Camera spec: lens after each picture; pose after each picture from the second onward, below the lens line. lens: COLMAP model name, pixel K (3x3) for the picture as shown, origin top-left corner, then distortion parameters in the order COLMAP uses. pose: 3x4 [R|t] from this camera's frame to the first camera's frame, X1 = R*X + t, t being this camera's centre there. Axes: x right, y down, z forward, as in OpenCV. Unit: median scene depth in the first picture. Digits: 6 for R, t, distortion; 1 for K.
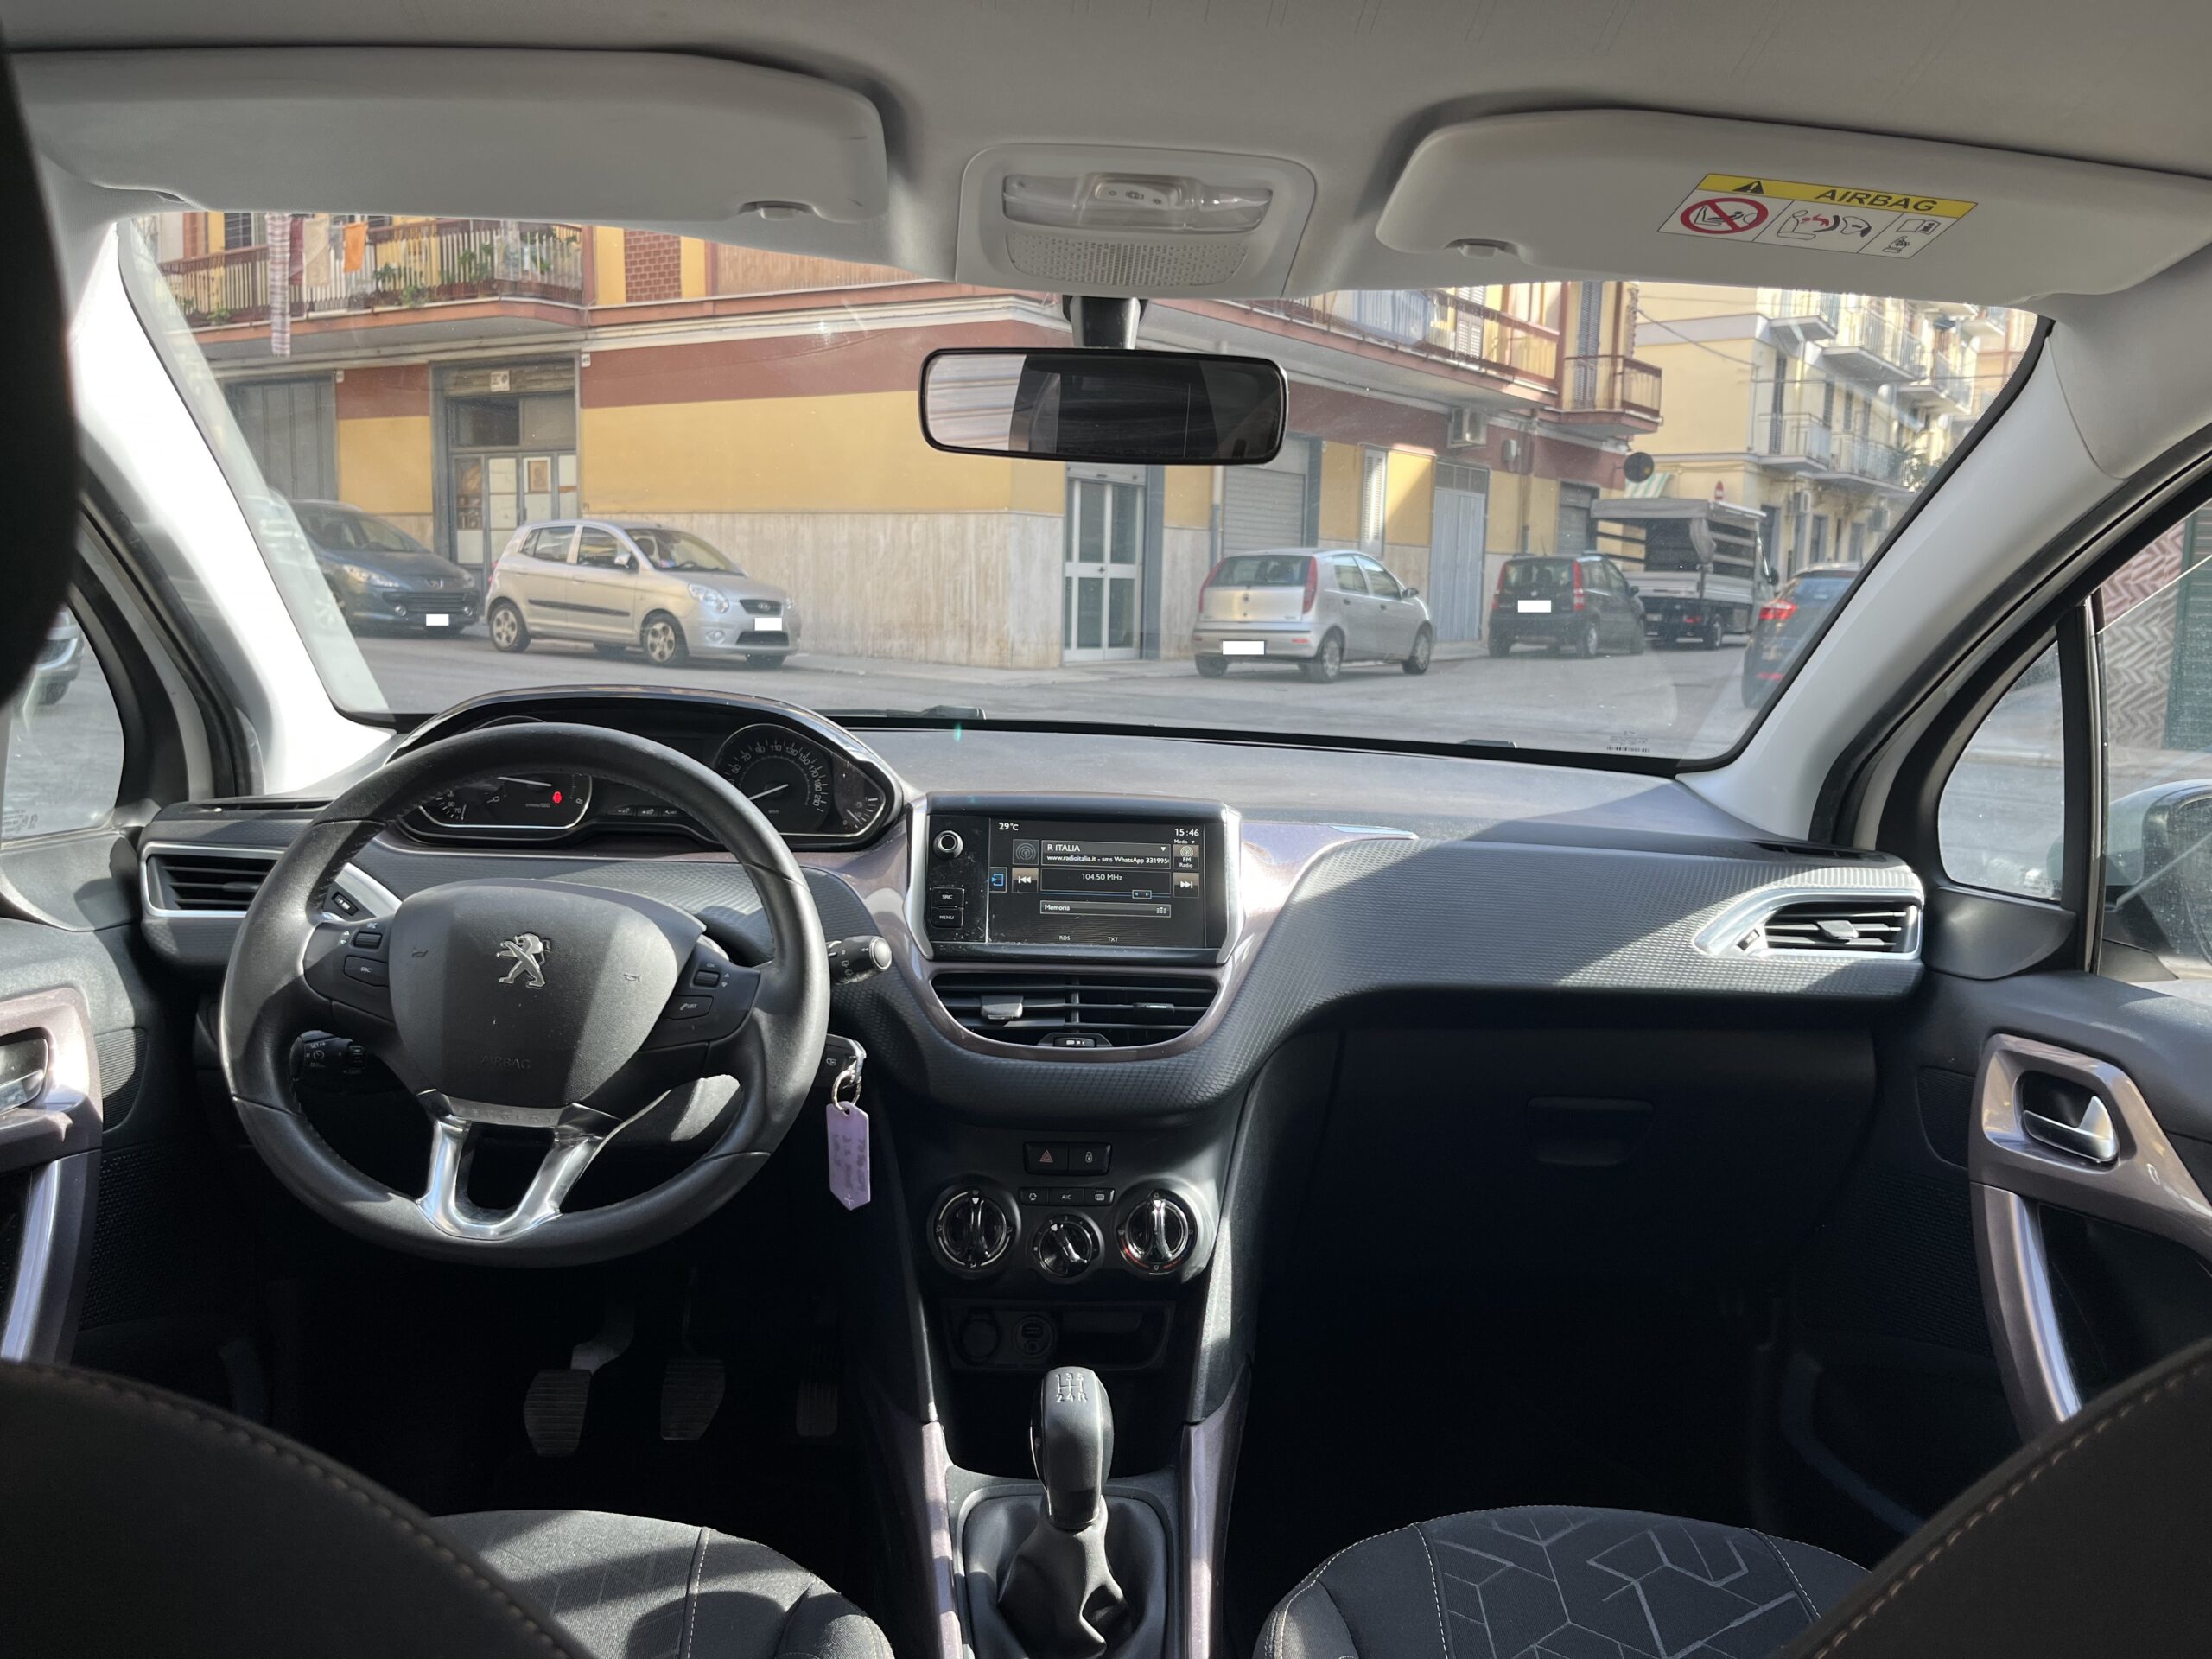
lens RADIAL K [[1688.9, 0, 1101.6], [0, 1688.9, 798.4], [0, 0, 1]] dist [0.070401, -0.098141]
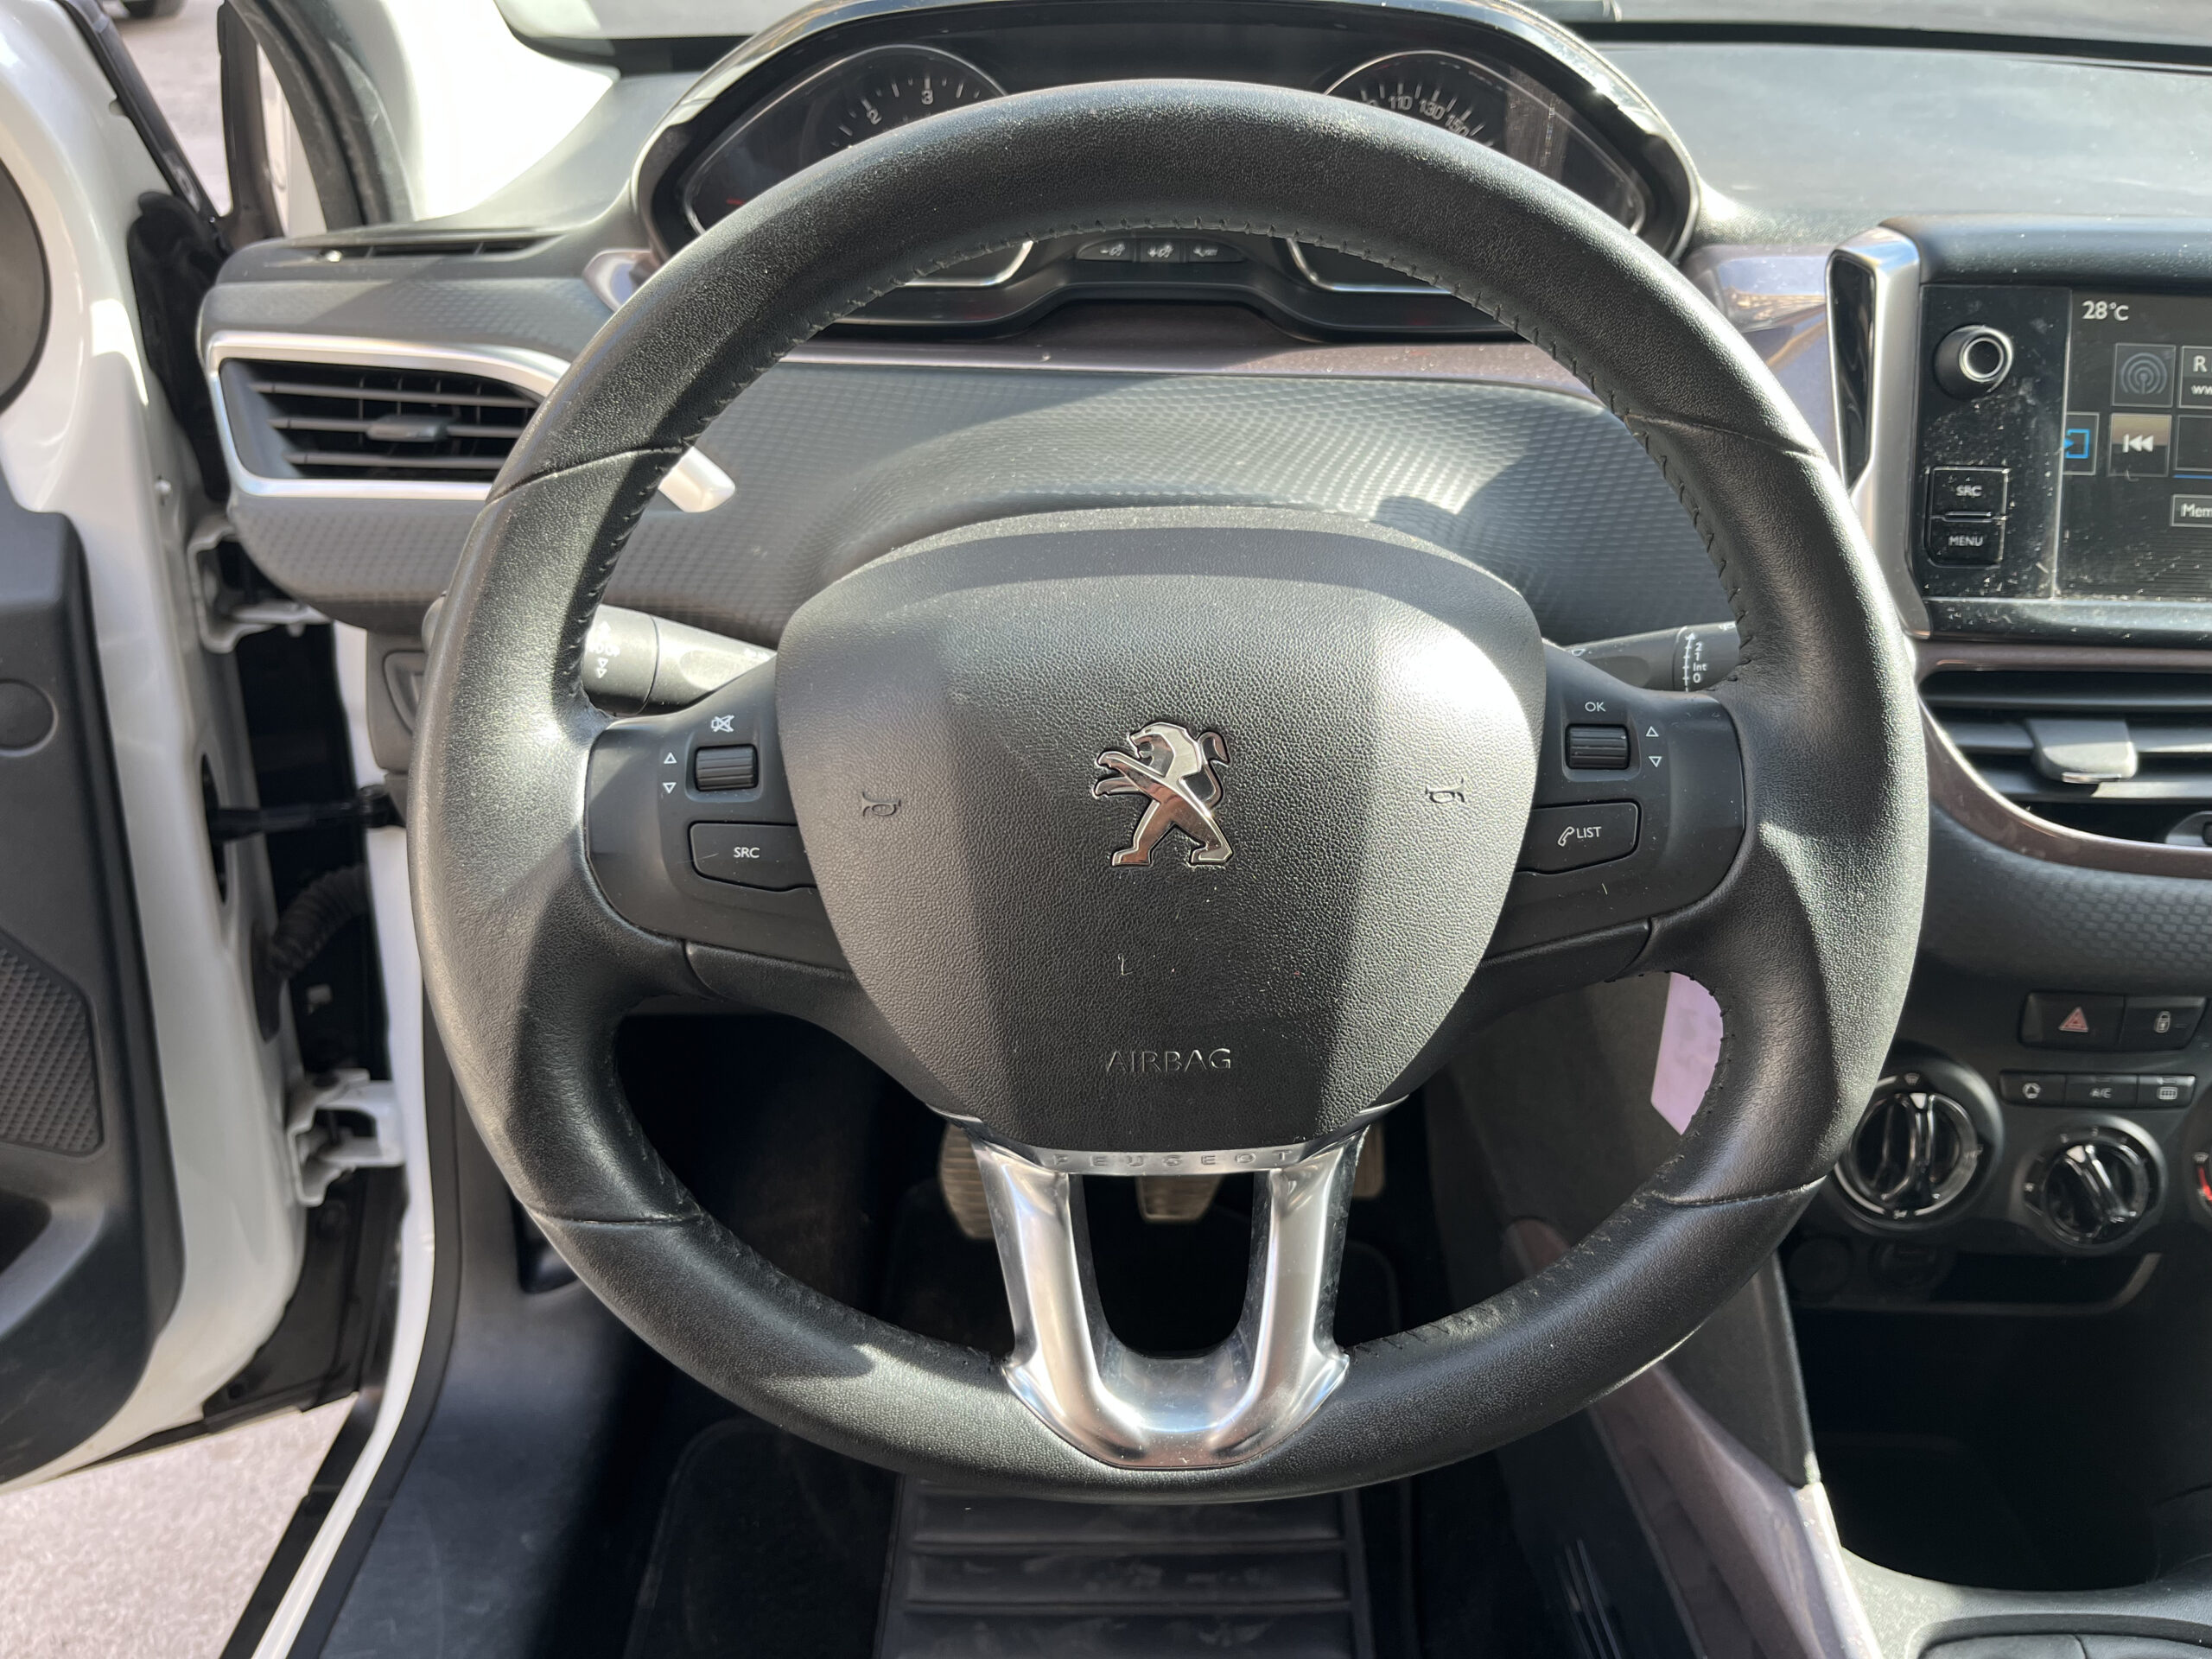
lens RADIAL K [[1712.1, 0, 1106.0], [0, 1712.1, 829.5], [0, 0, 1]] dist [0.053812, -0.101710]
pose [[0.995142, 0.022168, -0.095926, -0.262752], [0.016559, 0.922754, 0.385033, -0.033490], [0.097052, -0.384751, 0.917904, 0.542703]]
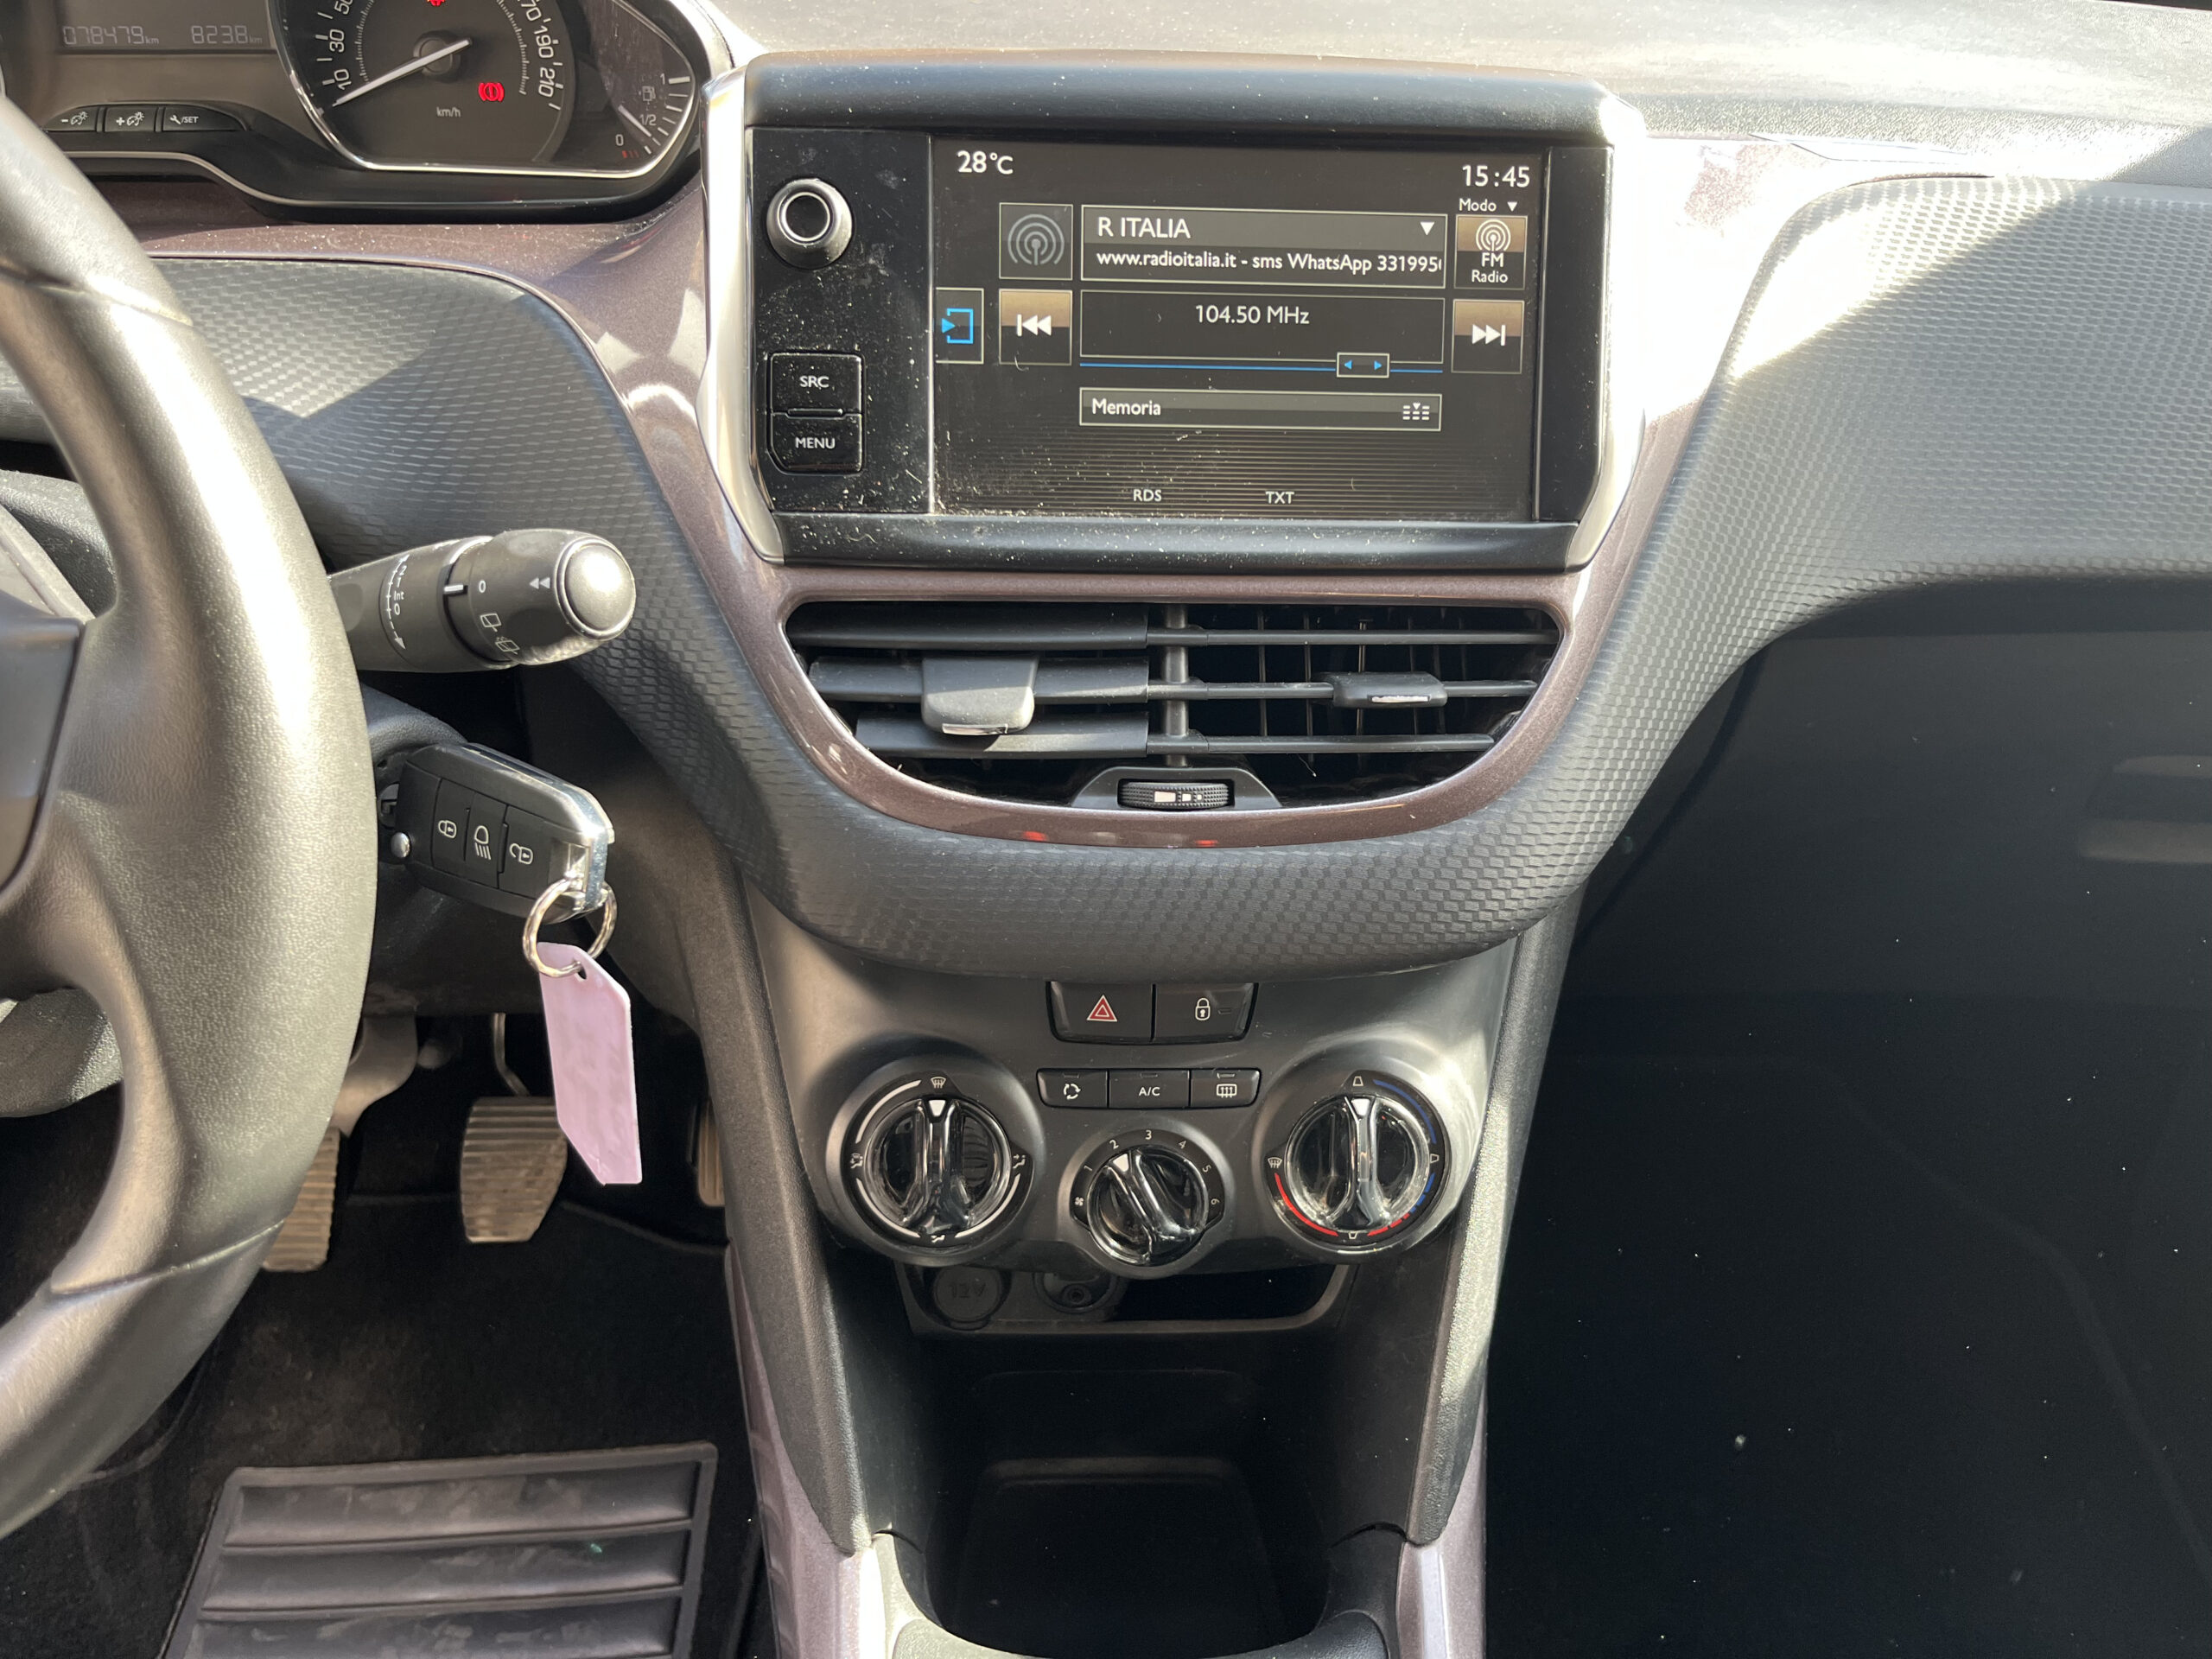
lens RADIAL K [[1712.1, 0, 1106.0], [0, 1712.1, 829.5], [0, 0, 1]] dist [0.053812, -0.101710]
pose [[0.999637, 0.004301, -0.026578, -0.020503], [0.006712, 0.916182, 0.400707, 0.000729], [0.026074, -0.400740, 0.915821, 0.631175]]
